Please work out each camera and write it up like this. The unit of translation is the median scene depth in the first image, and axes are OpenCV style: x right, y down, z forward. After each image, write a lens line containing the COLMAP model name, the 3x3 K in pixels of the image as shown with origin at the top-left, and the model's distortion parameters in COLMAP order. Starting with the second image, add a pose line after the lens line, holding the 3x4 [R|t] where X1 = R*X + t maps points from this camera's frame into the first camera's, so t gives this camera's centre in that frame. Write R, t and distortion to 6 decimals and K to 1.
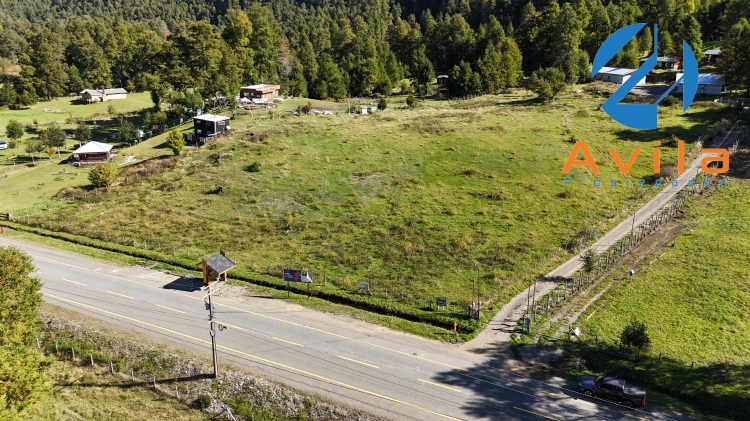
lens RADIAL K [[551.6, 0, 378.6], [0, 551.6, 205.3], [0, 0, 1]] dist [0.068487, -0.068617]
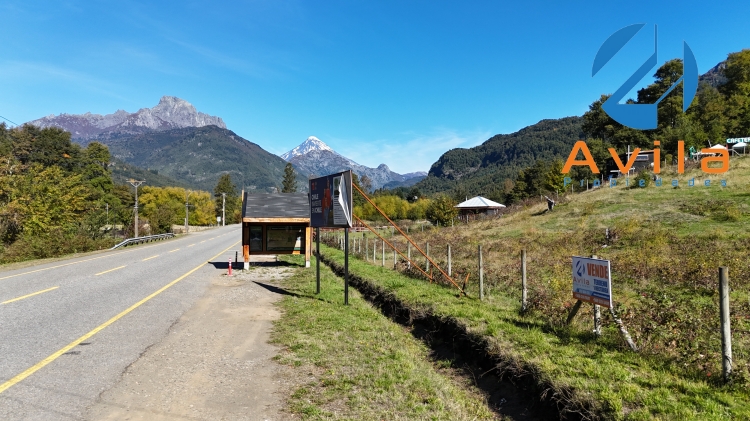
lens RADIAL K [[551.6, 0, 377.1], [0, 551.6, 204.6], [0, 0, 1]] dist [0.068487, -0.068617]
pose [[0.593738, -0.030313, -0.804087, 0.034013], [-0.227195, 0.952315, -0.203661, 0.095344], [0.771918, 0.303606, 0.558539, 0.483743]]
